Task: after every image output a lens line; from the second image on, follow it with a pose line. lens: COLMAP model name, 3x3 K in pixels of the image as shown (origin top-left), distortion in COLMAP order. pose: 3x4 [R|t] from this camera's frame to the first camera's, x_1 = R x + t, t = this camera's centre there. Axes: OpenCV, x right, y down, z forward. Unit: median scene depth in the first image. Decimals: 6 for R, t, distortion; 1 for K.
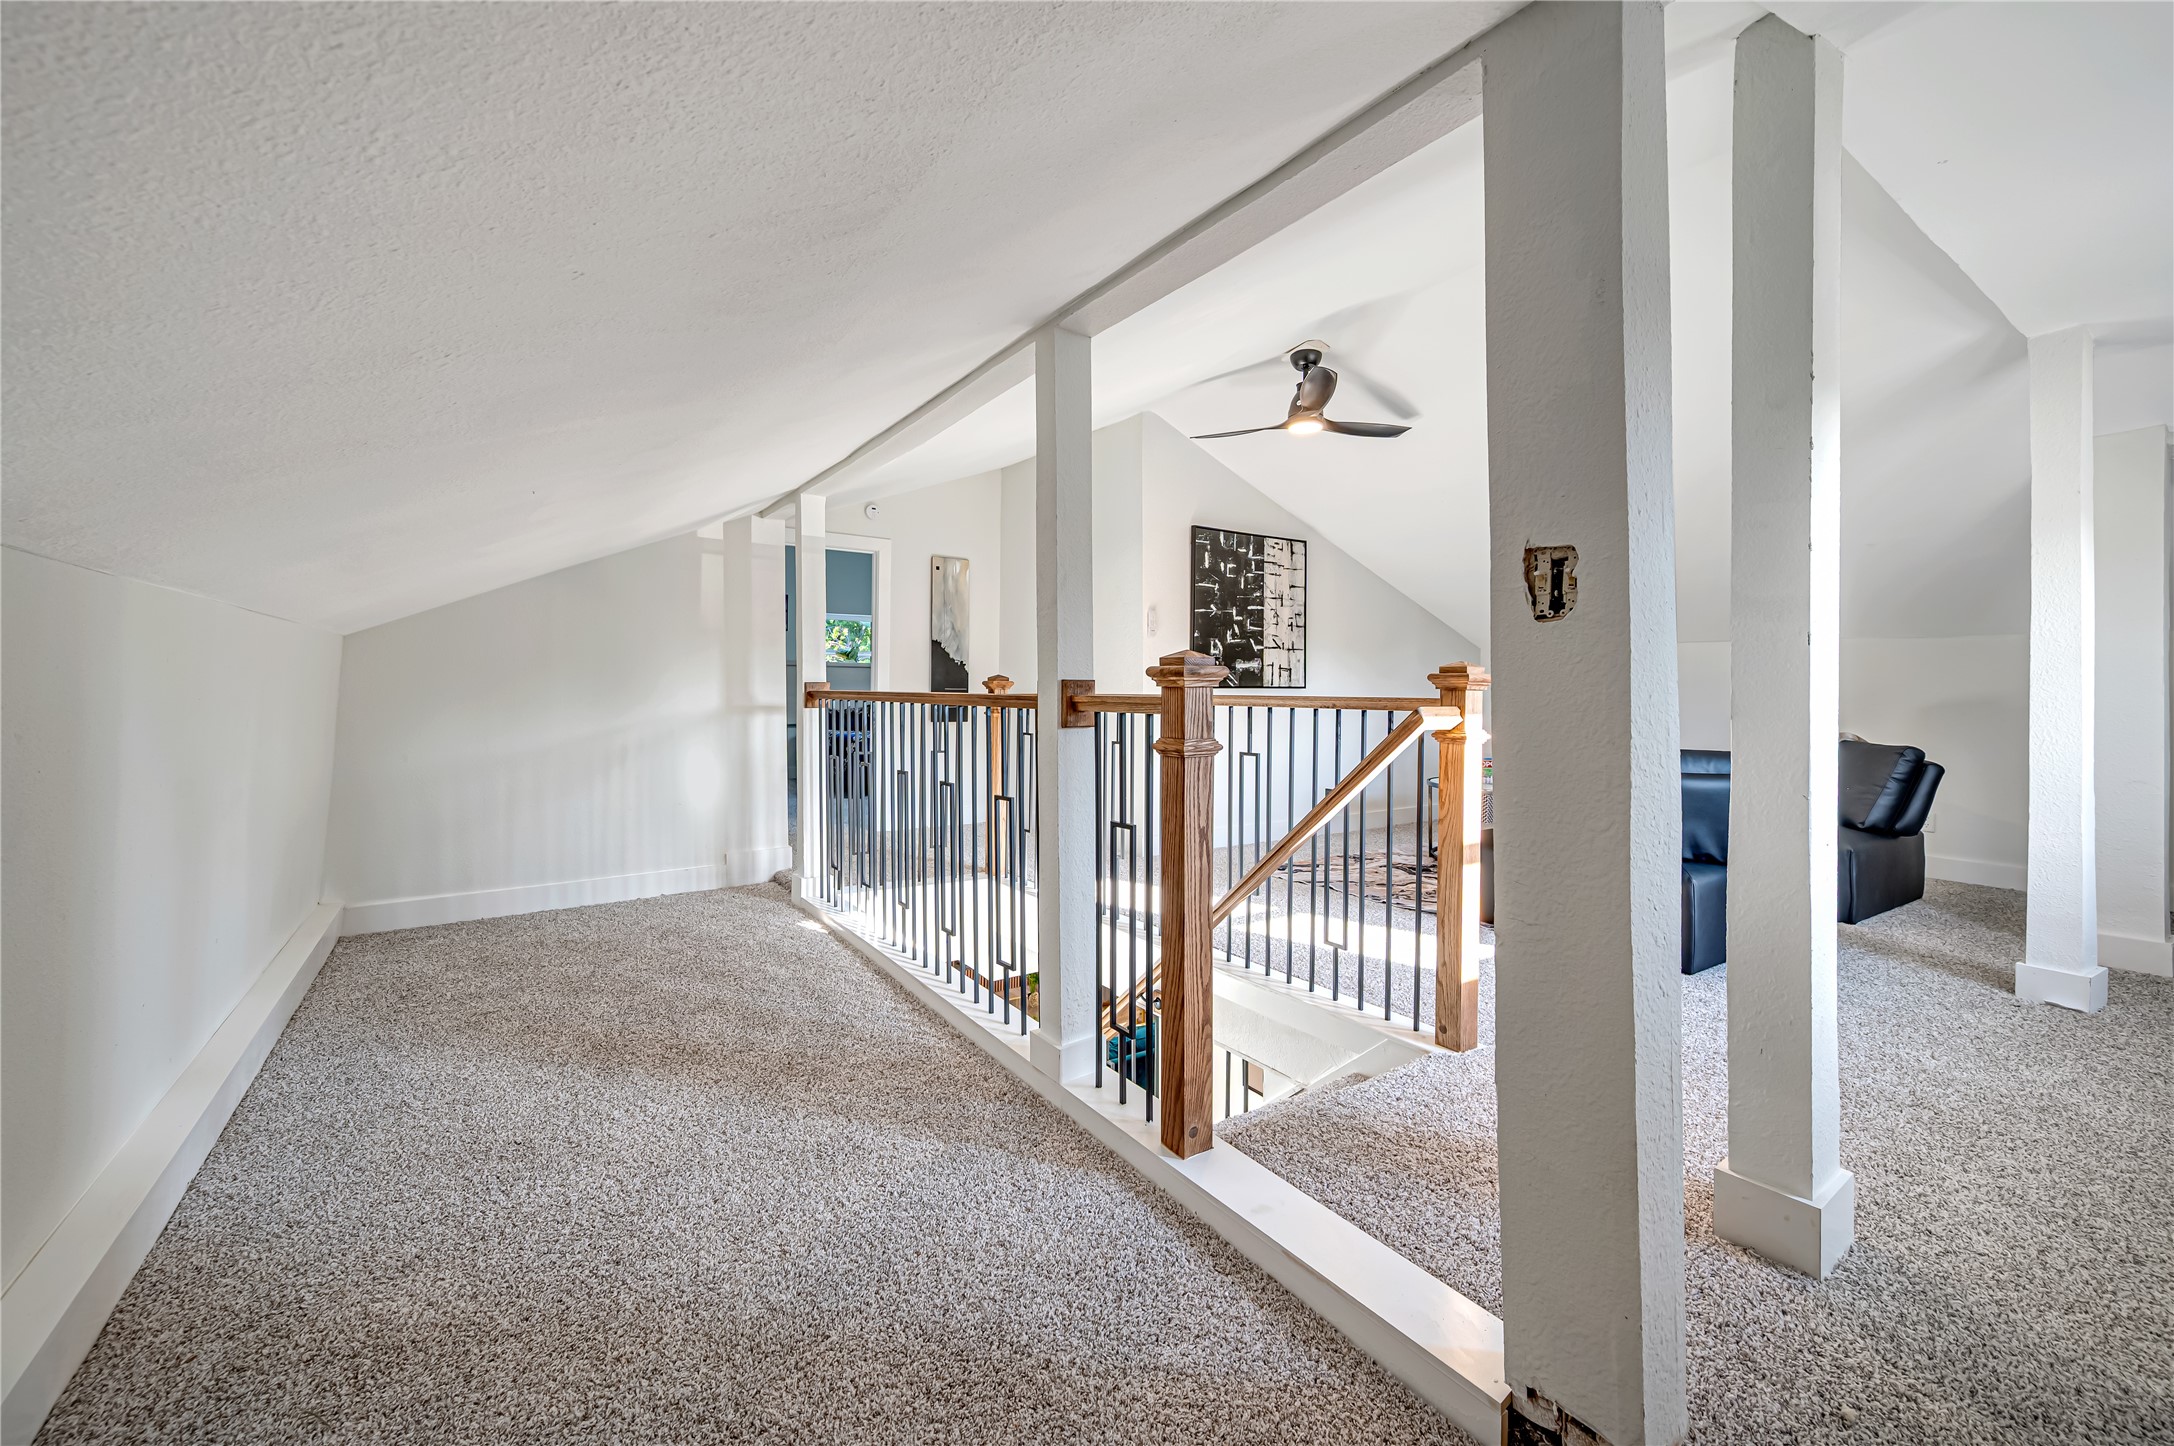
lens RADIAL K [[871.2, 0, 1096.3], [0, 871.2, 713.0], [0, 0, 1]] dist [0.001295, 0.000109]
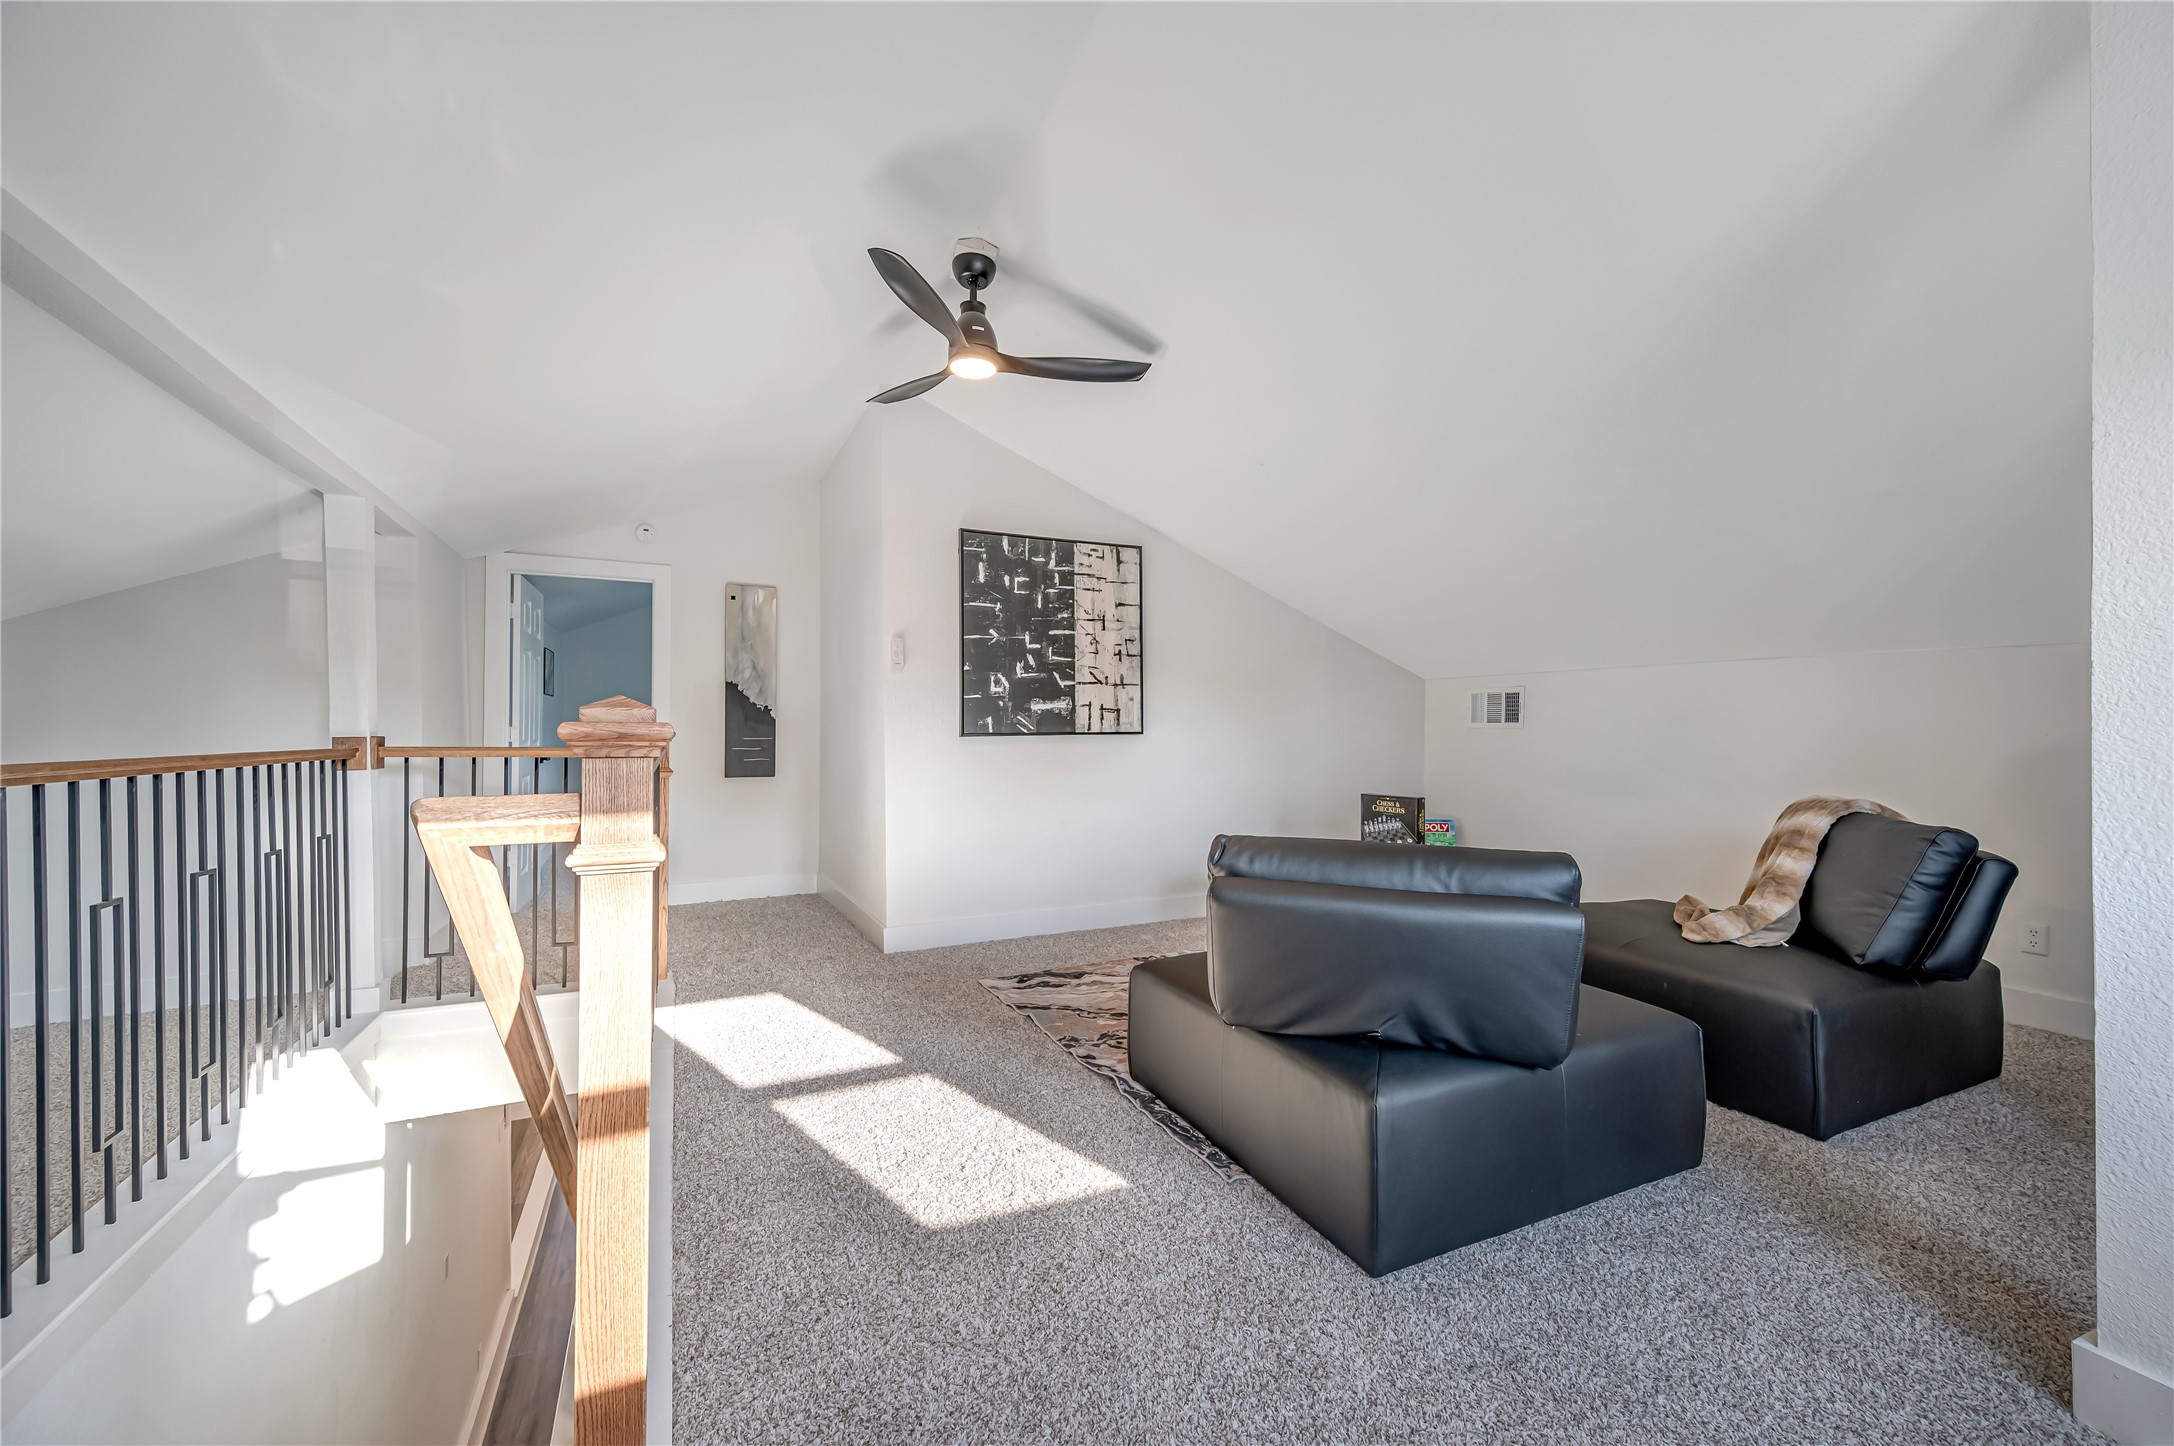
lens RADIAL K [[848.6, 0, 1087.2], [0, 848.6, 749.4], [0, 0, 1]] dist [0.009662, 0.000212]
pose [[0.989718, -0.007688, -0.142829, 0.315507], [0.007037, 0.999962, -0.005063, -0.011397], [0.142863, 0.004006, 0.989734, 0.247834]]
